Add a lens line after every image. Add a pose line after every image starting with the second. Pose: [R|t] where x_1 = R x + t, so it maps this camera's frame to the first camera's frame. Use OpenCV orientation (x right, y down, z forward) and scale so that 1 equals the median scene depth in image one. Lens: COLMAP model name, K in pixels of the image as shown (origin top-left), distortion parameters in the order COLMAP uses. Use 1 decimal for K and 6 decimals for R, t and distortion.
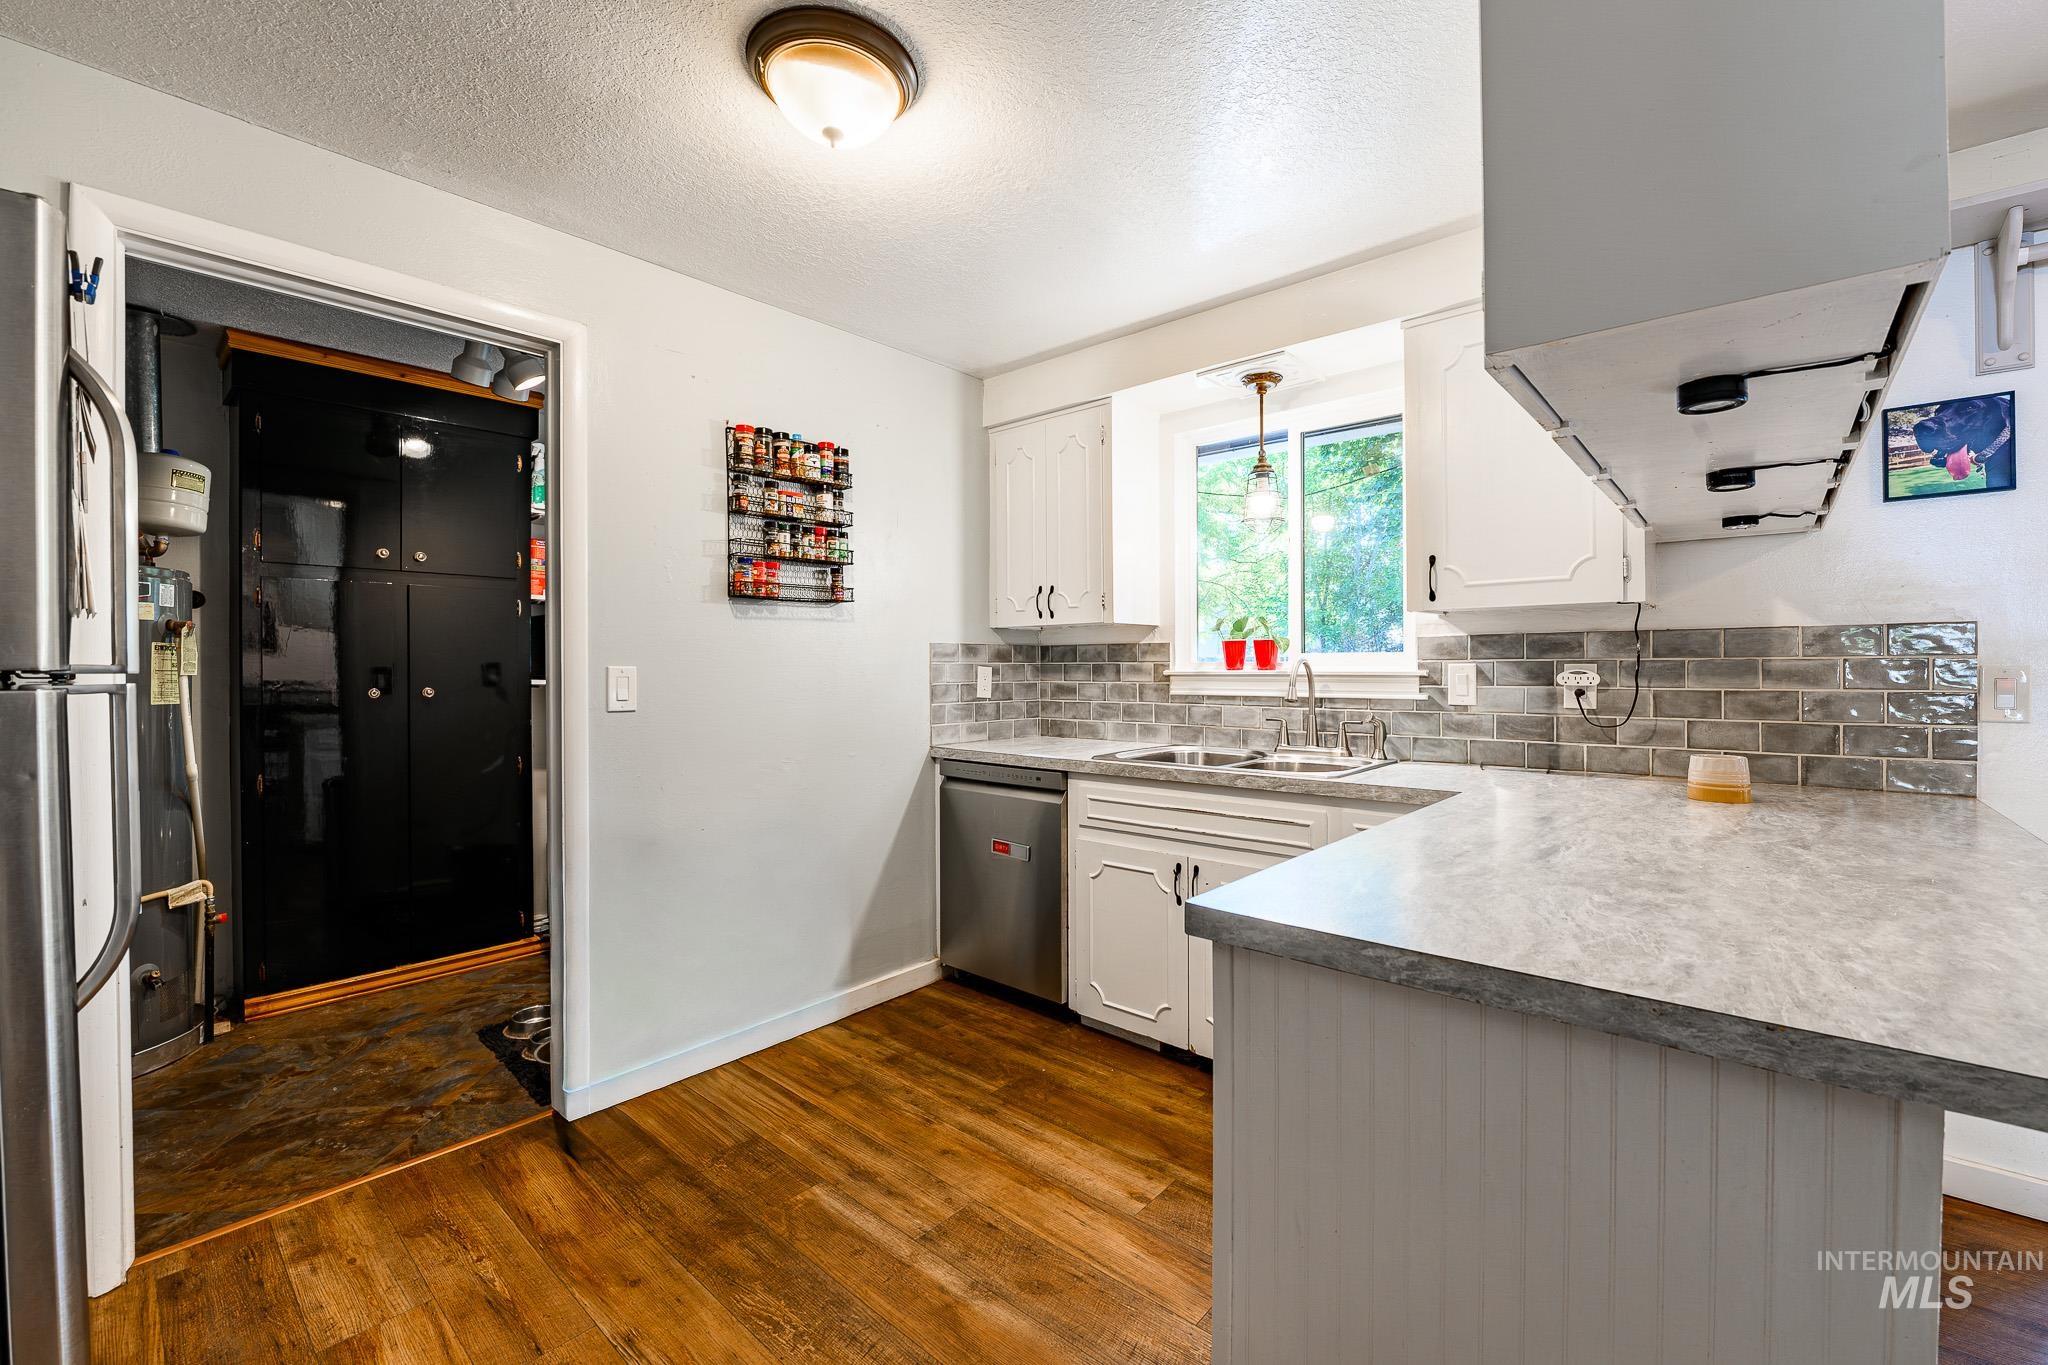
lens RADIAL K [[861.7, 0, 1018.1], [0, 861.7, 673.3], [0, 0, 1]] dist [-0.019080, -0.000028]
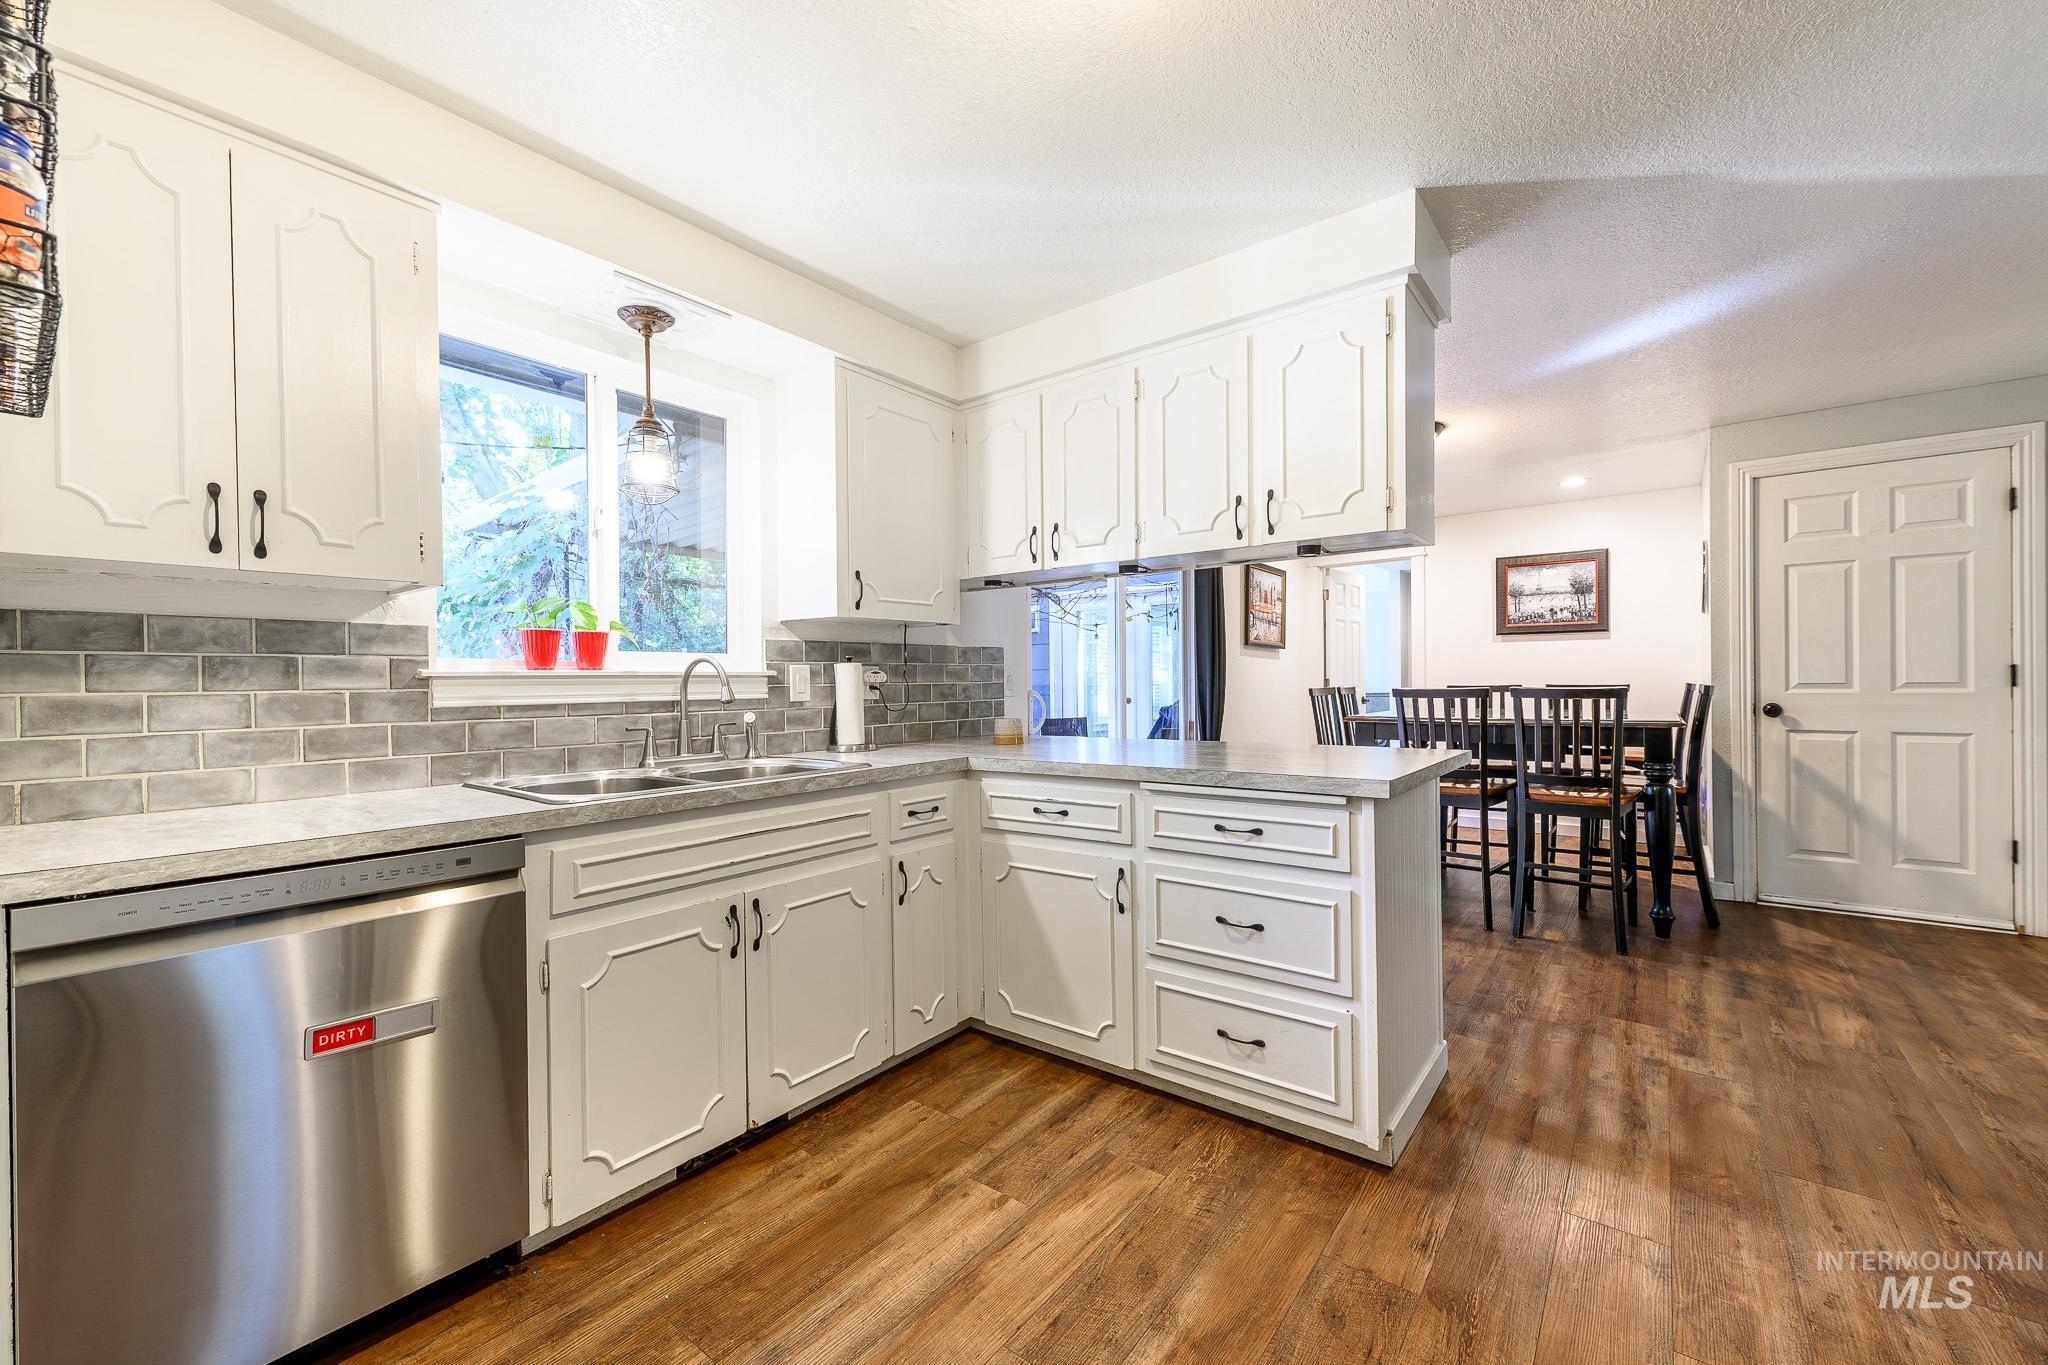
lens RADIAL K [[808.9, 0, 1042.0], [0, 808.9, 686.4], [0, 0, 1]] dist [0.003318, -0.000790]
pose [[-0.091141, 0.000054, 0.995838, -0.496765], [0.020208, 0.999794, 0.001795, 0.018314], [-0.995633, 0.020287, -0.091123, 0.656525]]
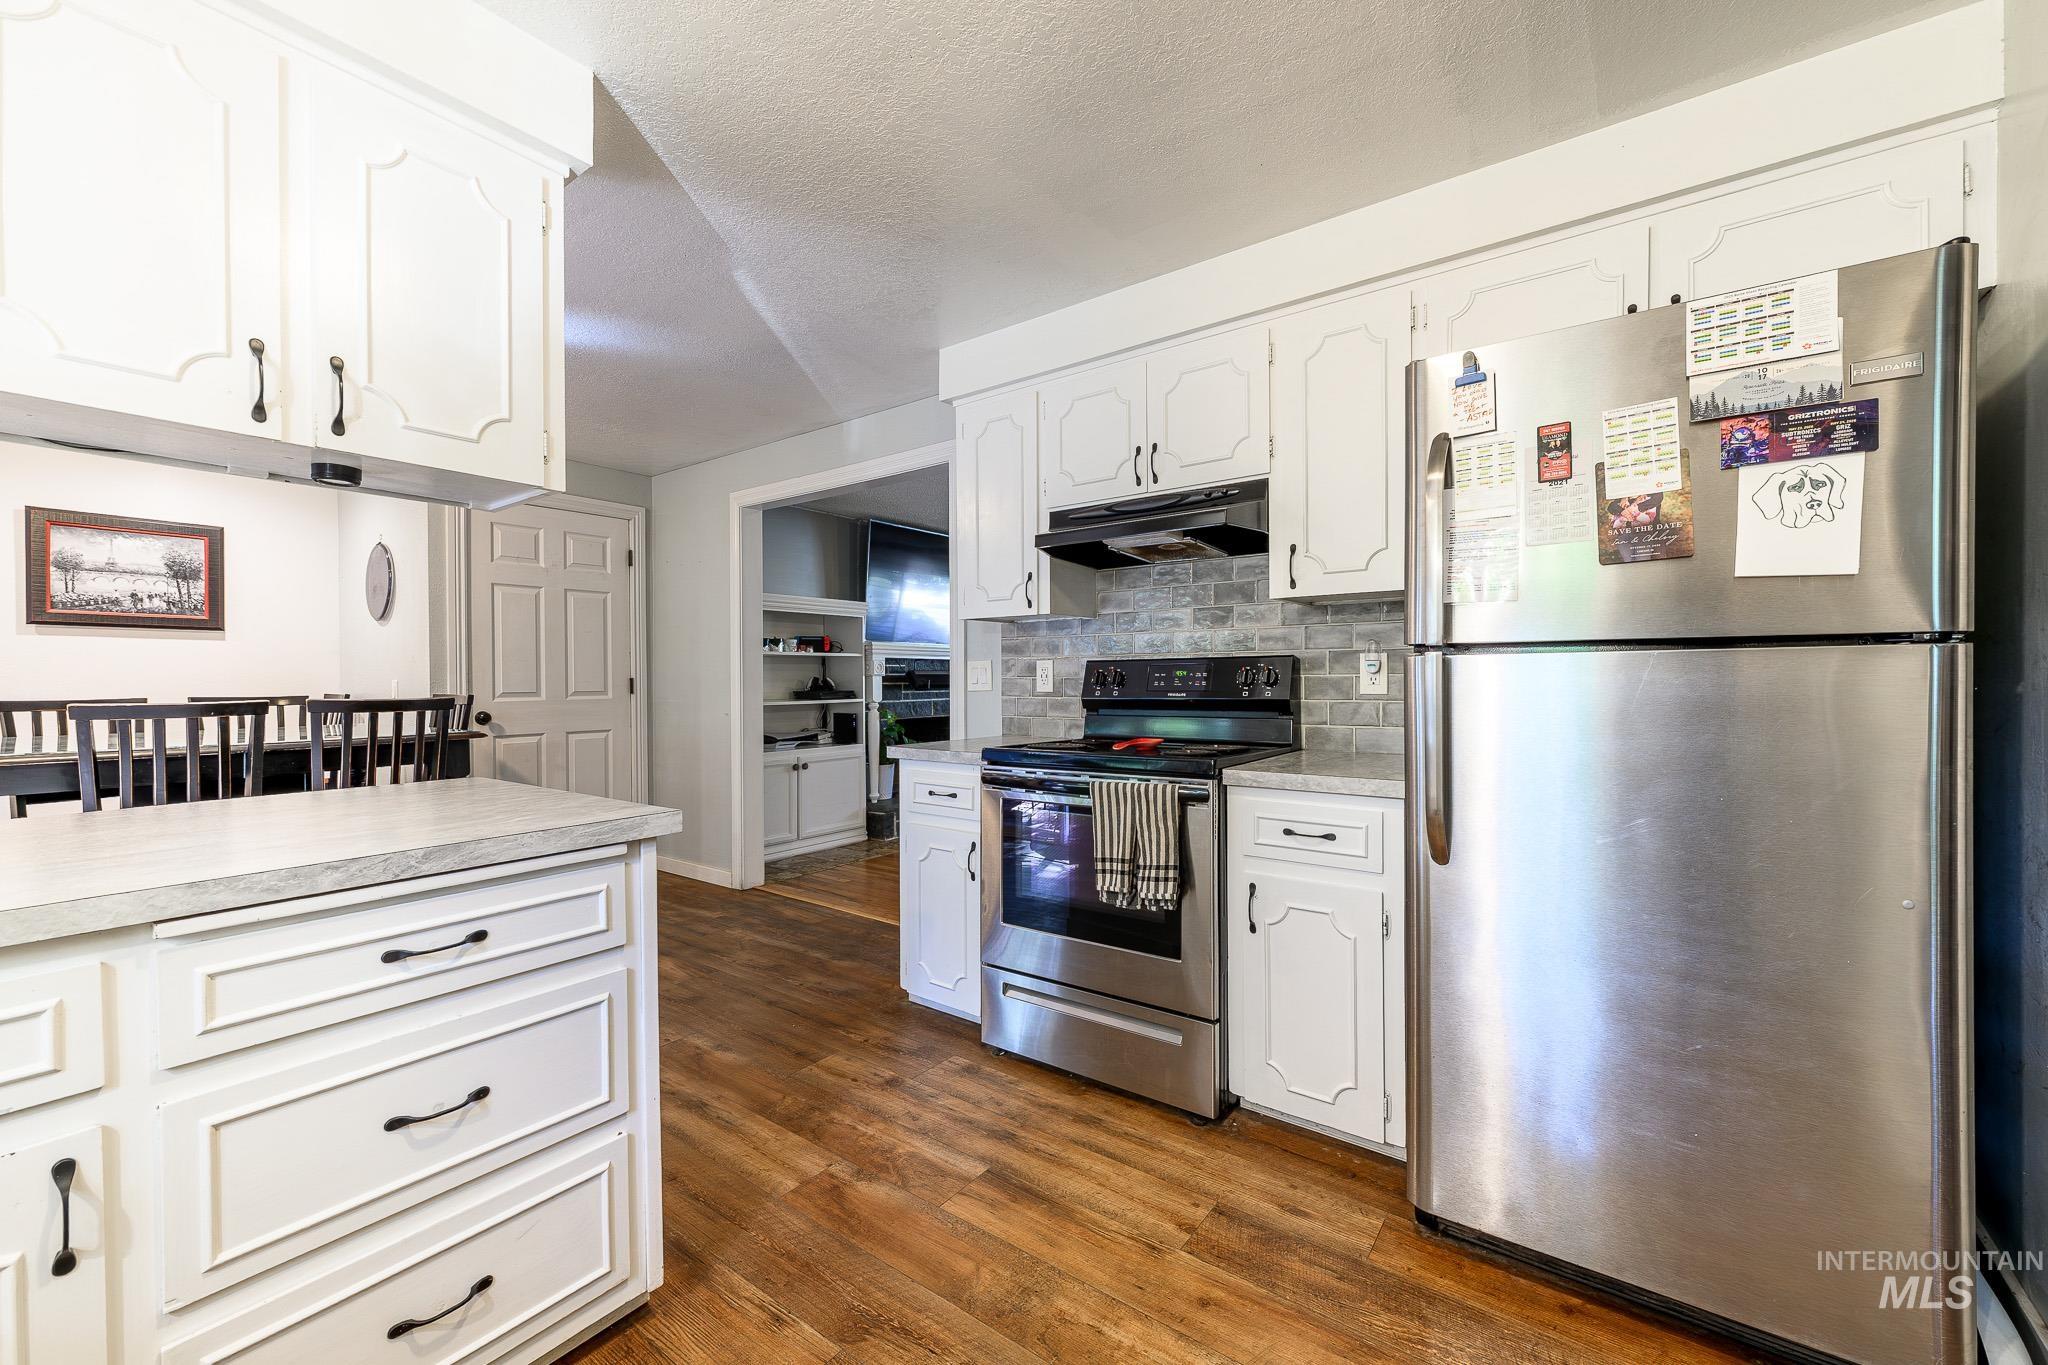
lens RADIAL K [[808.9, 0, 1043.3], [0, 808.9, 685.4], [0, 0, 1]] dist [0.003318, -0.000790]
pose [[-0.992815, 0.012845, -0.118971, -0.091895], [0.010914, 0.999798, 0.016864, 0.013952], [0.119164, 0.015444, -0.992754, 0.850123]]
